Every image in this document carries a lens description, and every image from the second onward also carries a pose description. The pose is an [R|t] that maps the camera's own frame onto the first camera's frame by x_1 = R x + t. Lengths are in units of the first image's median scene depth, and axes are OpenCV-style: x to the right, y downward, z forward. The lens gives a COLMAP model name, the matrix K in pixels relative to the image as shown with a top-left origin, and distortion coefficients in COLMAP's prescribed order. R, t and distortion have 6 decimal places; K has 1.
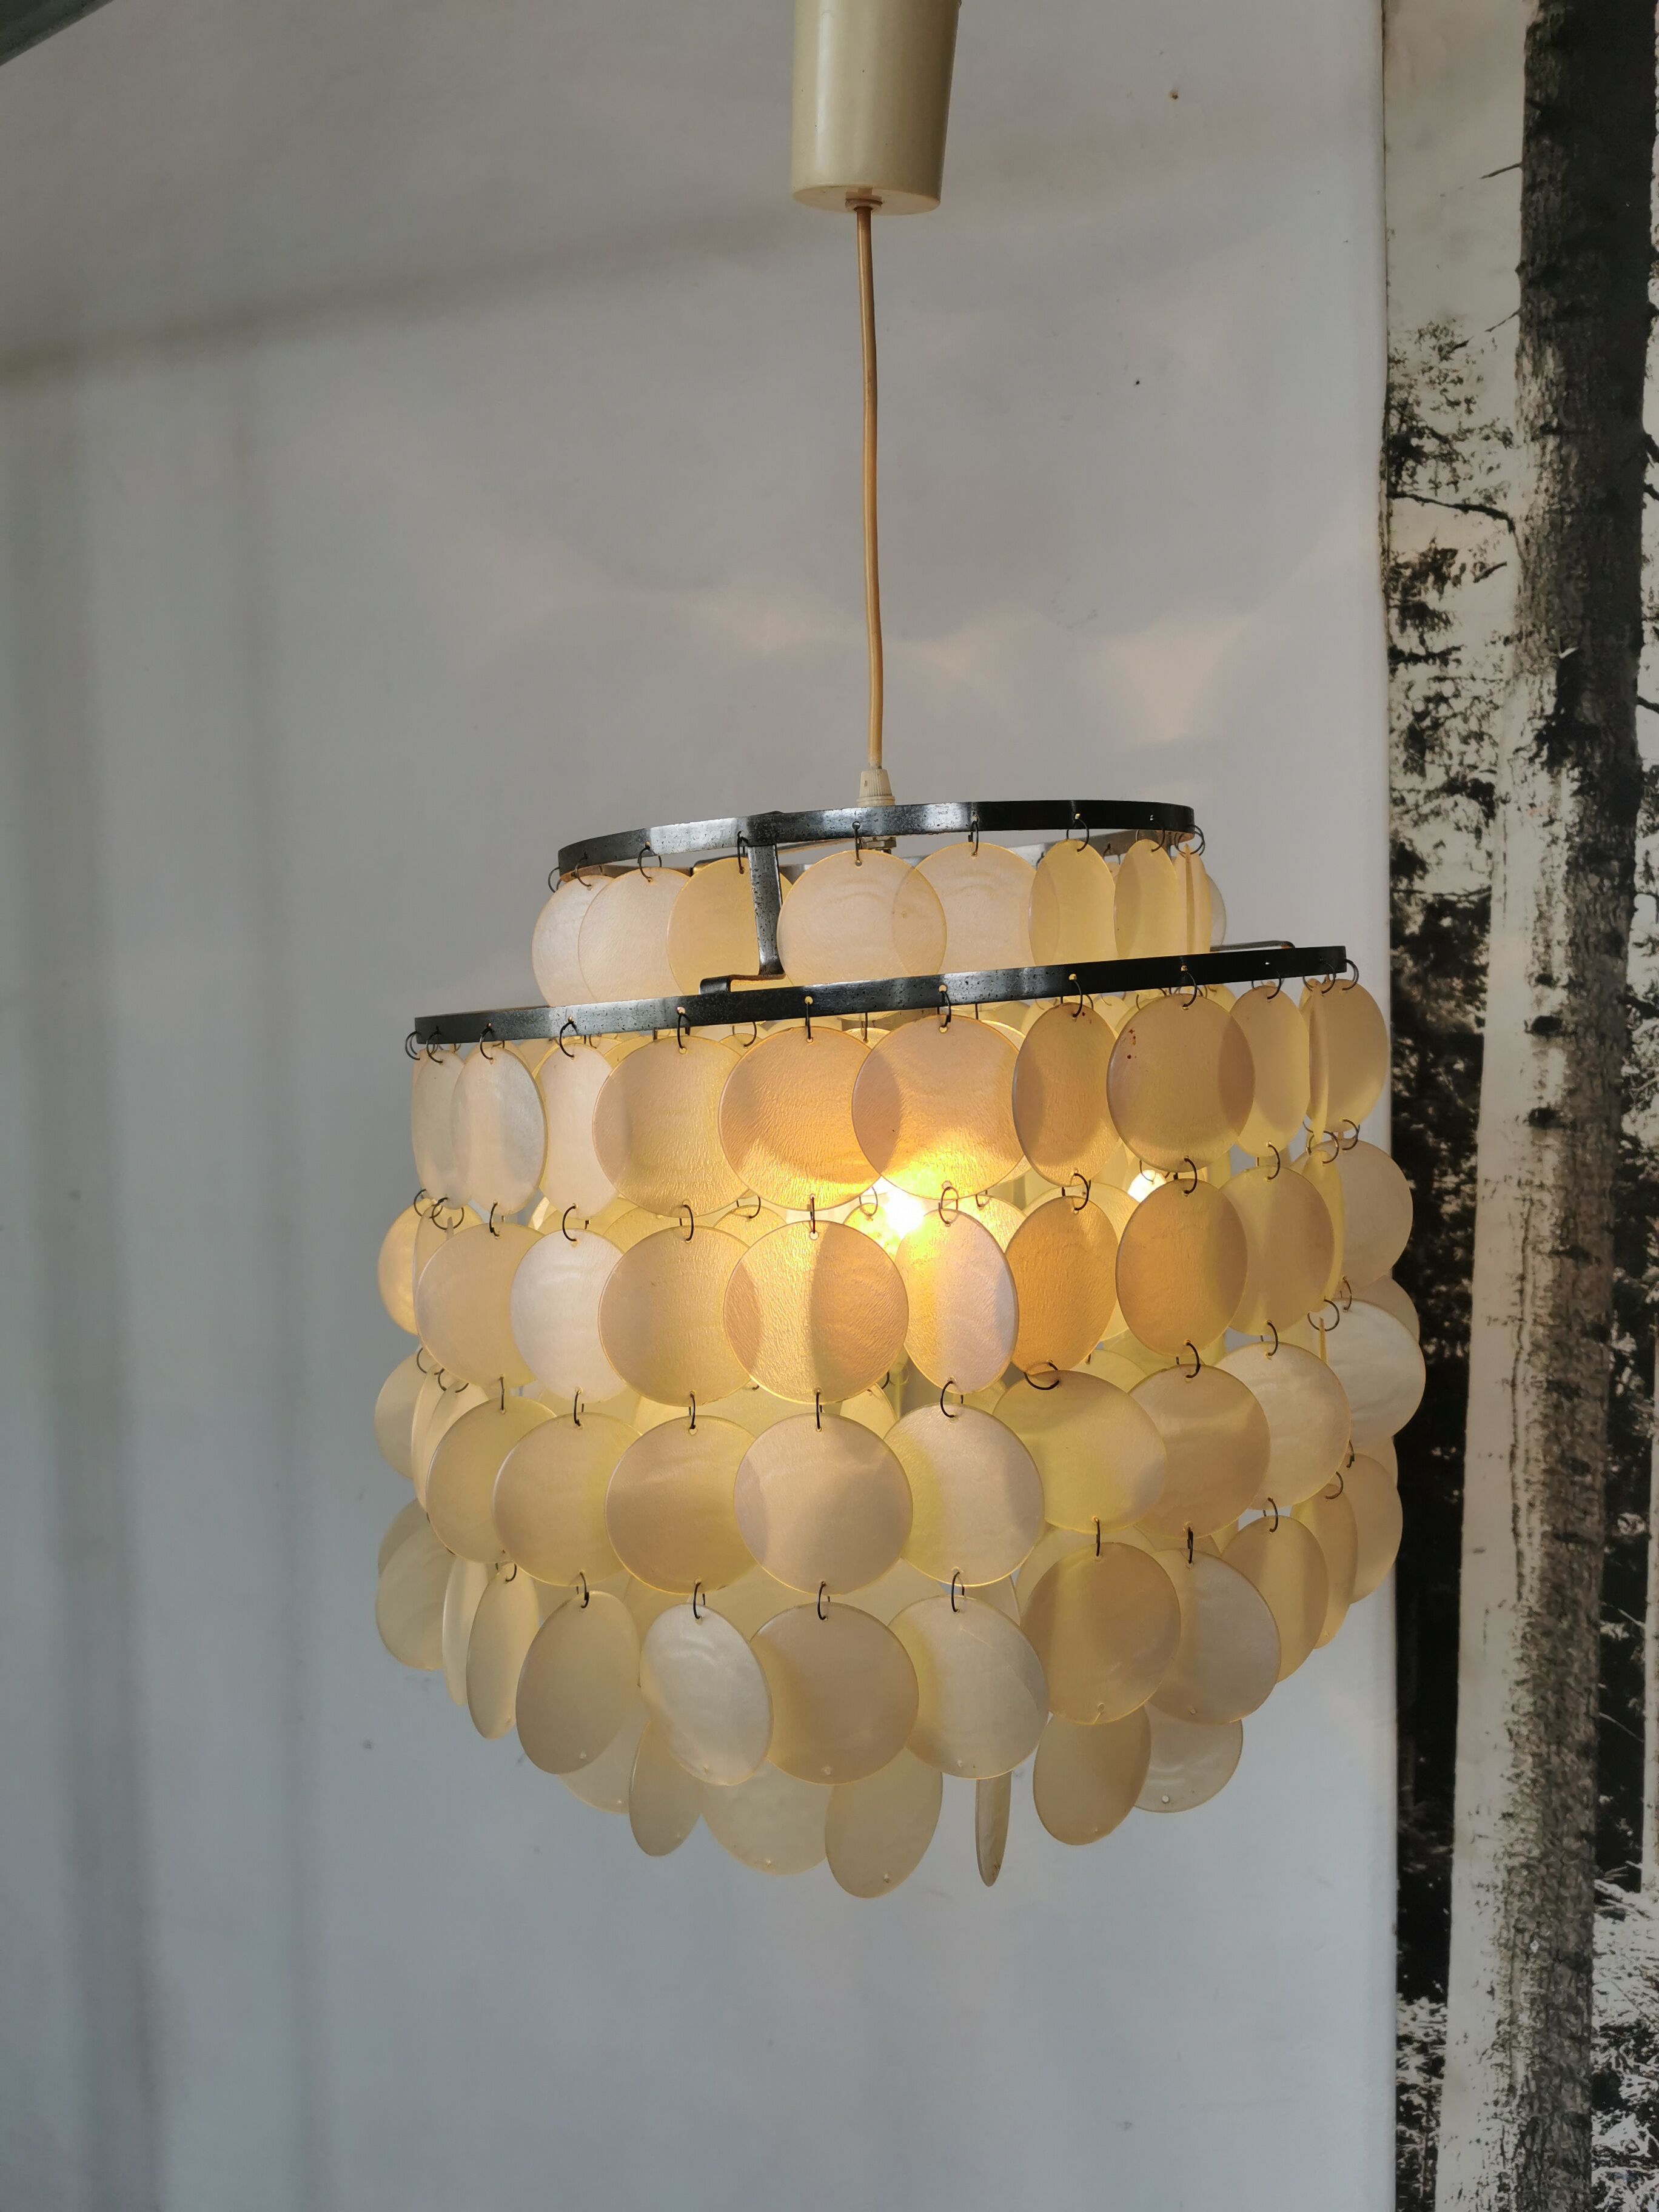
lens RADIAL K [[1730.3, 0, 829.5], [0, 1730.3, 1106.0], [0, 0, 1]] dist [-0.008954, -0.009574]
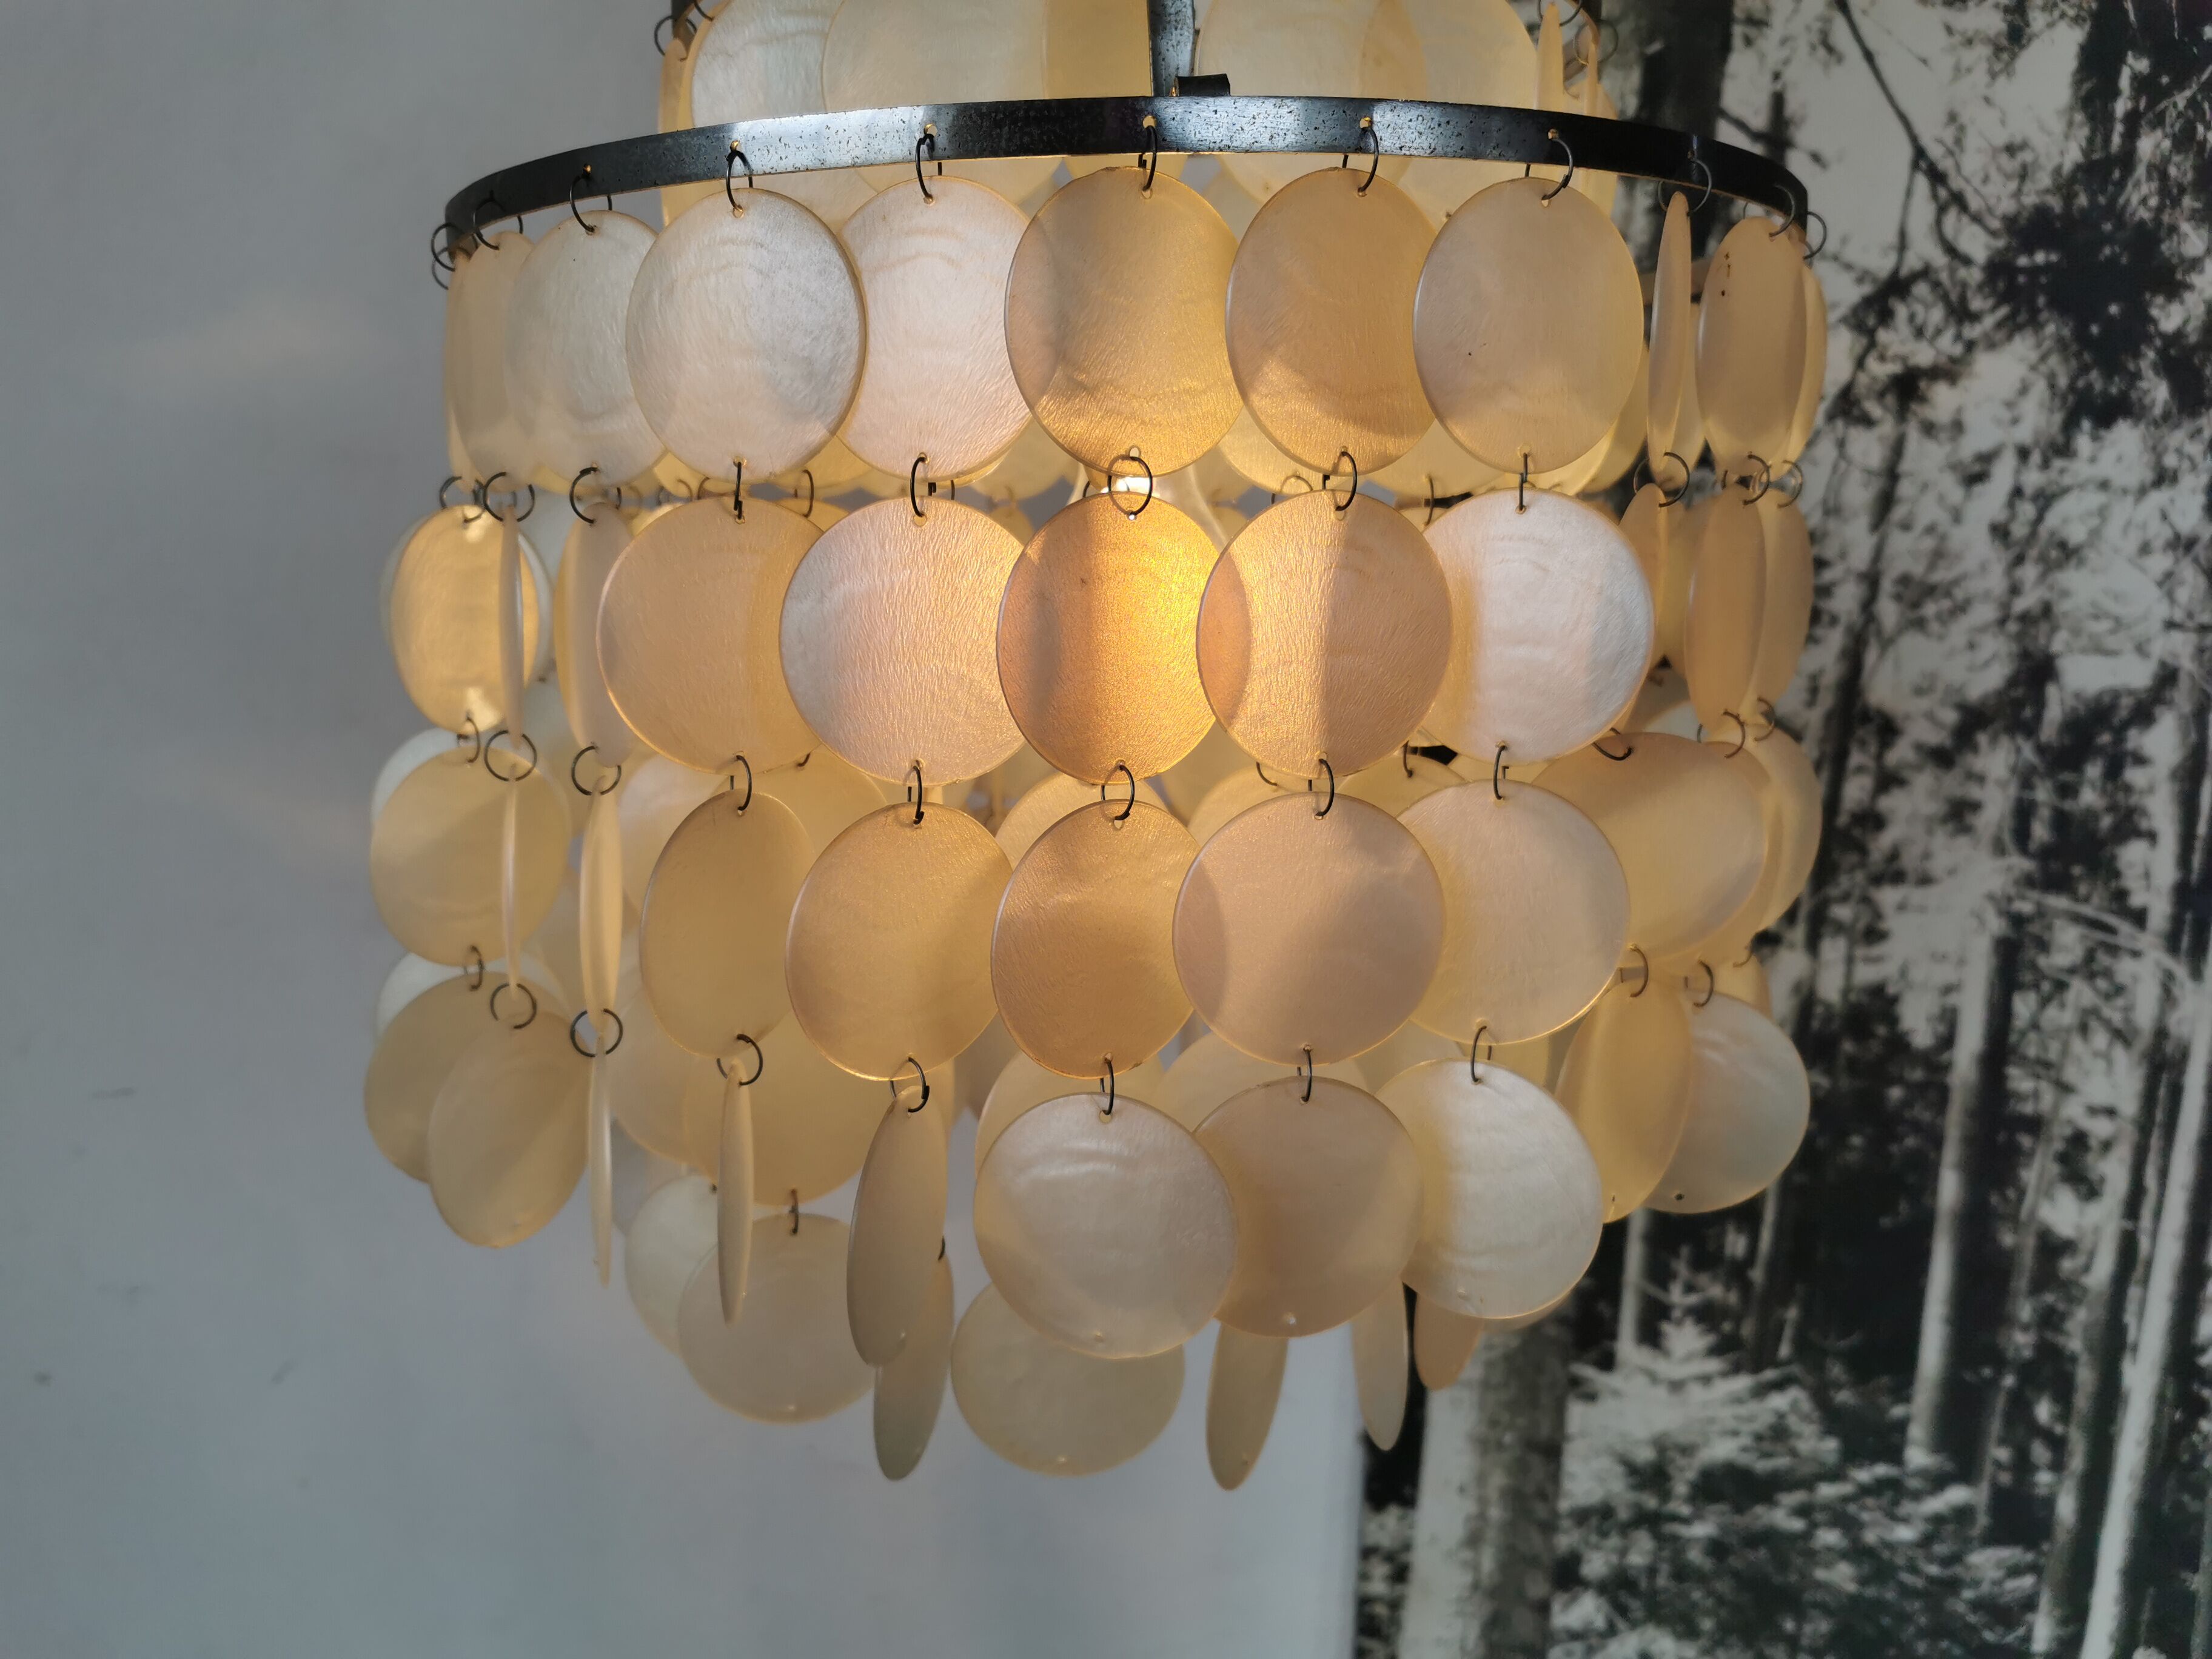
lens RADIAL K [[1730.3, 0, 1072.6], [0, 1730.3, 834.2], [0, 0, 1]] dist [-0.008954, -0.009574]
pose [[0.925938, 0.004870, 0.377644, -0.186853], [-0.041326, 0.995219, 0.088493, 0.076635], [-0.375408, -0.097546, 0.921712, 0.236462]]
